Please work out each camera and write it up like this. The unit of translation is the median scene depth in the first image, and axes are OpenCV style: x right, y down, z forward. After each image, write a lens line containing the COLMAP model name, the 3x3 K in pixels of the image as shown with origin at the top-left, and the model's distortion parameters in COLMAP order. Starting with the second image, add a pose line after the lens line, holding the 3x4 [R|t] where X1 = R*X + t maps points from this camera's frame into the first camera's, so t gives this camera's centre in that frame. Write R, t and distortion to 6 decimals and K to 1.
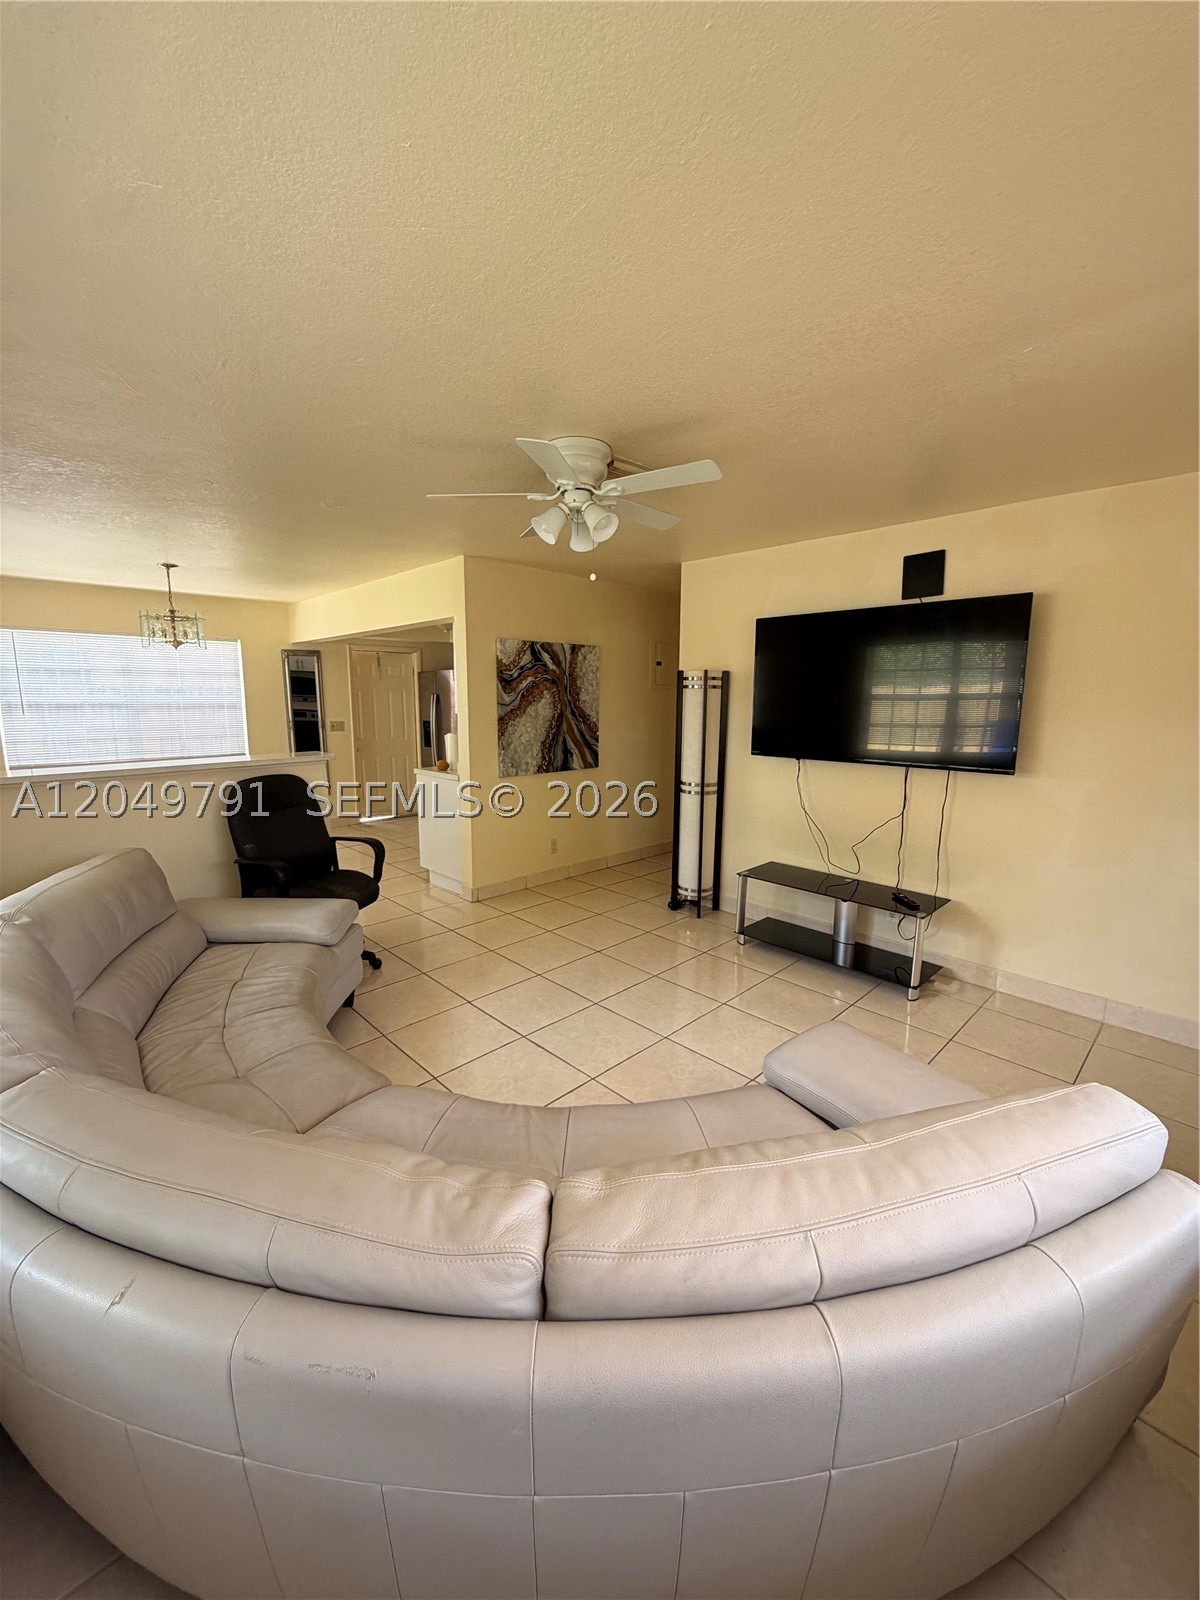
lens RADIAL K [[640.2, 0, 599.2], [0, 640.2, 798.4], [0, 0, 1]] dist [0.000243, -0.000020]
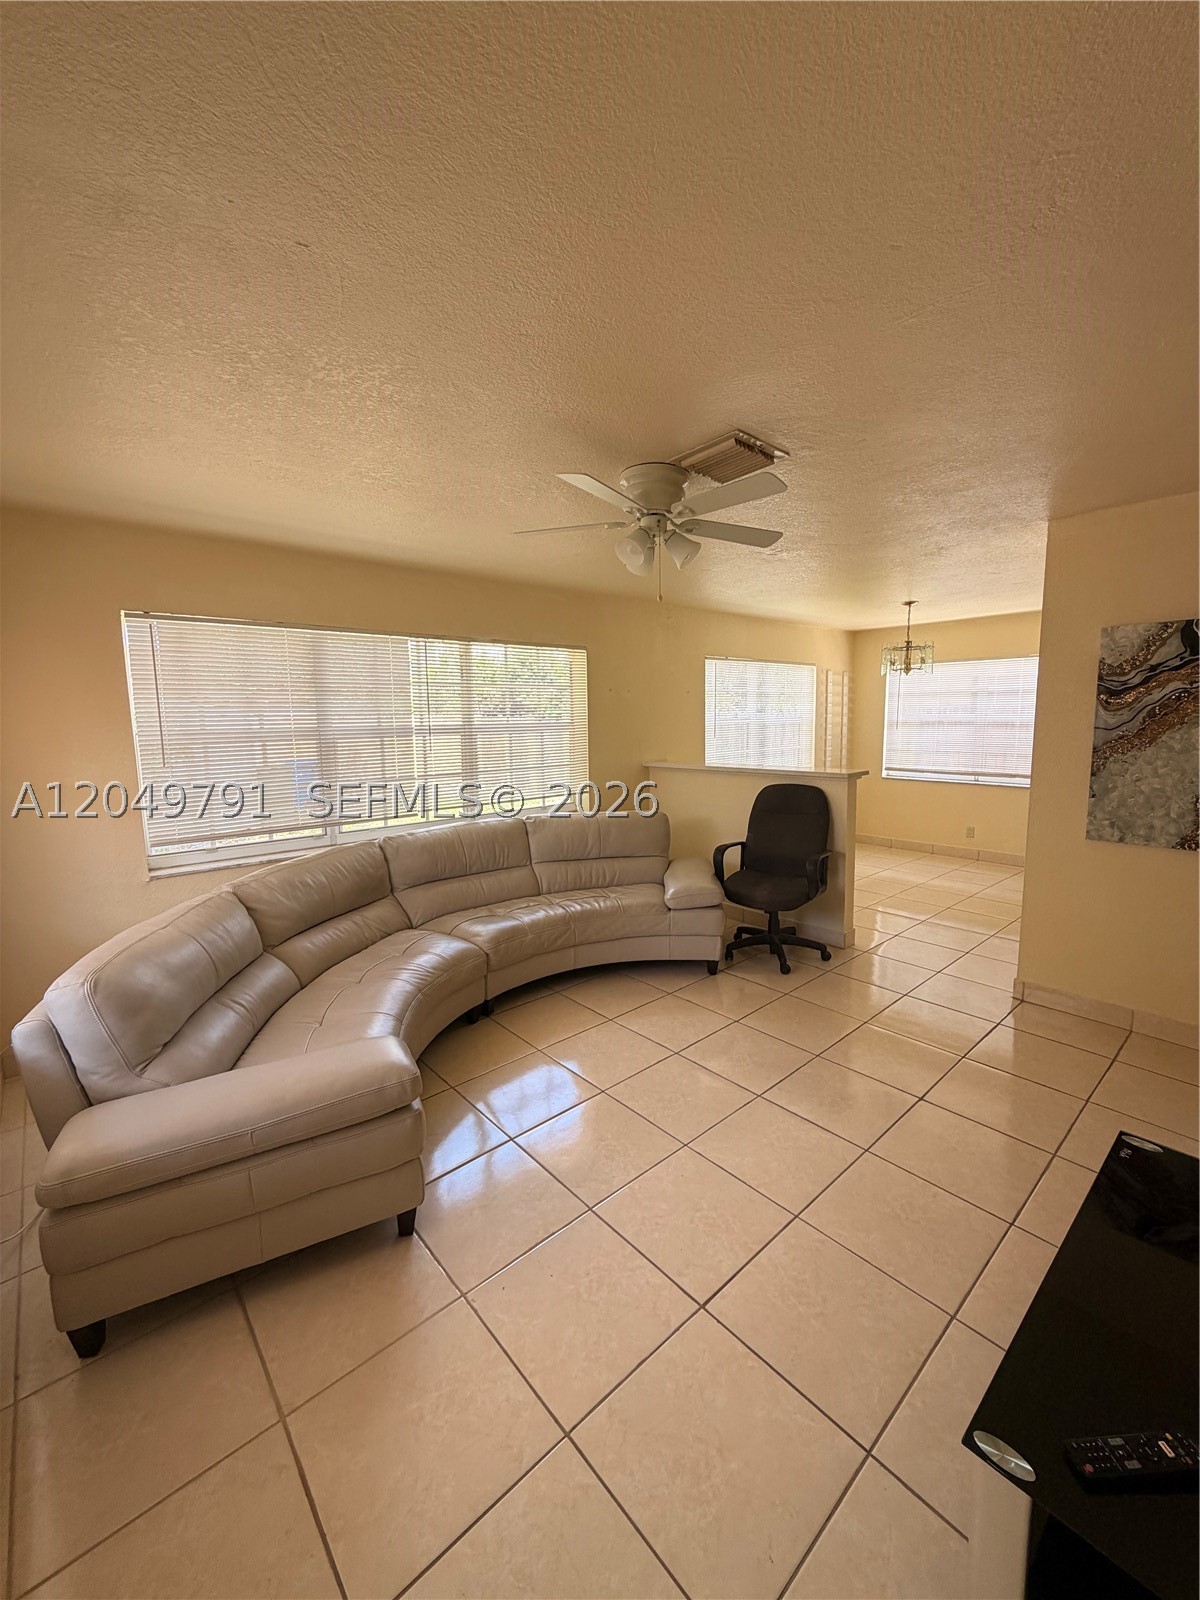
lens RADIAL K [[640.2, 0, 599.2], [0, 640.2, 798.4], [0, 0, 1]] dist [0.000243, -0.000020]
pose [[-0.060149, 0.125394, -0.990282, 0.521625], [-0.144884, 0.980476, 0.132952, -0.088233], [0.987619, 0.151473, -0.040807, 0.527155]]
